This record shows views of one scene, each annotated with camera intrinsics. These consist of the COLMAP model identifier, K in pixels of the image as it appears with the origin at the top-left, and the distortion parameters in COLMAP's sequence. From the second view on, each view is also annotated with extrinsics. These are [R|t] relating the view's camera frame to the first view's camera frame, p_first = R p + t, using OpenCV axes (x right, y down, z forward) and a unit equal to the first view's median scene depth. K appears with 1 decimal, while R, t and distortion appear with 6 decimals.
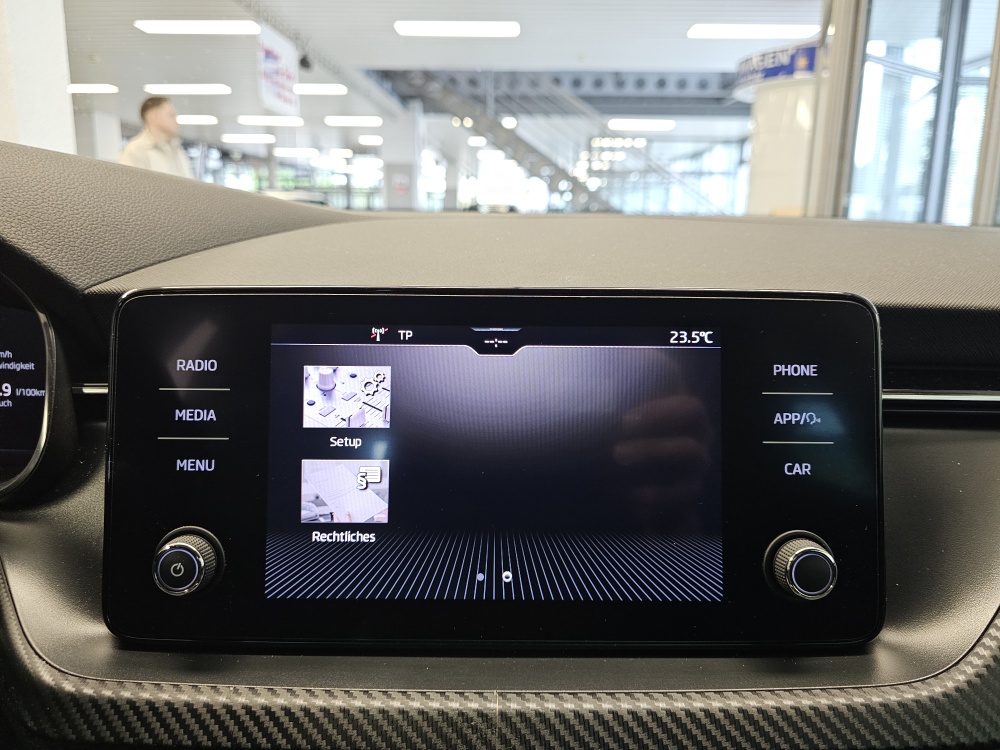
lens RADIAL K [[745.6, 0, 503.6], [0, 745.6, 356.2], [0, 0, 1]] dist [0.012501, -0.048714]
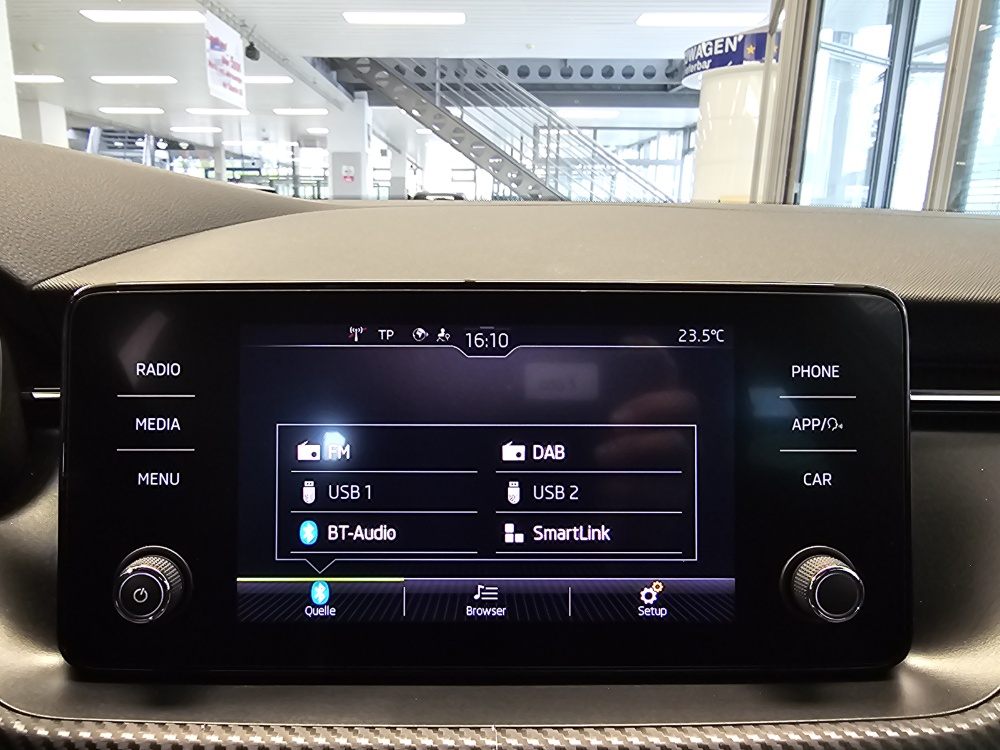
lens RADIAL K [[731.4, 0, 452.5], [0, 731.4, 363.4], [0, 0, 1]] dist [-0.003067, -0.003453]
pose [[0.999971, -0.004864, 0.005898, -0.057942], [0.004705, 0.999632, 0.026733, -0.016850], [-0.006026, -0.026705, 0.999625, 0.107946]]
